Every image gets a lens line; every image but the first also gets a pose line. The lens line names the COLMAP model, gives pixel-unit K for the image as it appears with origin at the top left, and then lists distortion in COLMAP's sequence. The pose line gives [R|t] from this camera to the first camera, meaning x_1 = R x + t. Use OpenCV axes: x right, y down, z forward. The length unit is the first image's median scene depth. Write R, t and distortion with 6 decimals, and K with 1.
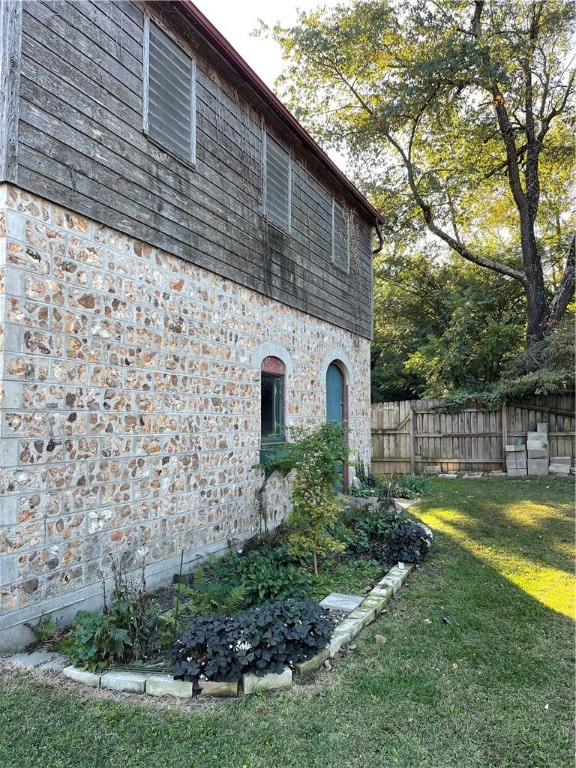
lens RADIAL K [[560.4, 0, 287.6], [0, 560.4, 385.0], [0, 0, 1]] dist [0.031807, -0.033118]
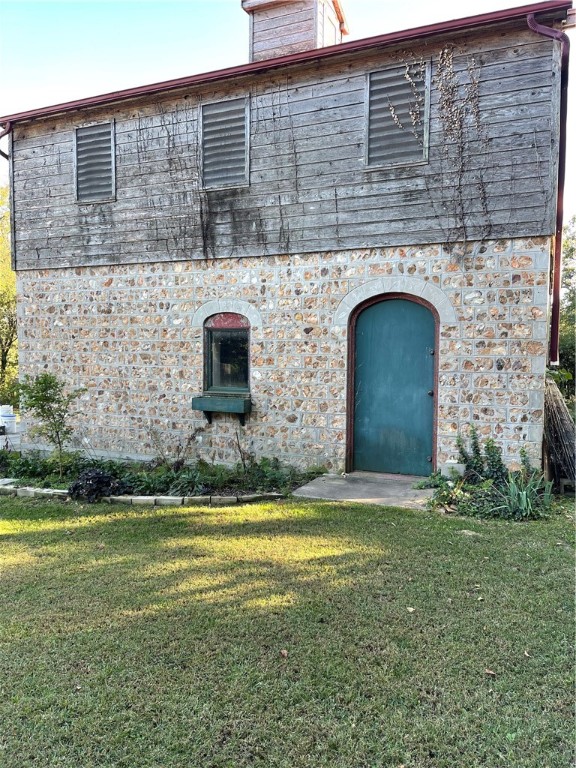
lens RADIAL K [[560.4, 0, 287.9], [0, 560.4, 383.0], [0, 0, 1]] dist [0.031807, -0.033118]
pose [[0.052036, 0.054359, -0.997165, 1.405110], [0.055844, 0.996797, 0.057253, 0.038445], [0.997083, -0.058665, 0.048834, 1.399847]]
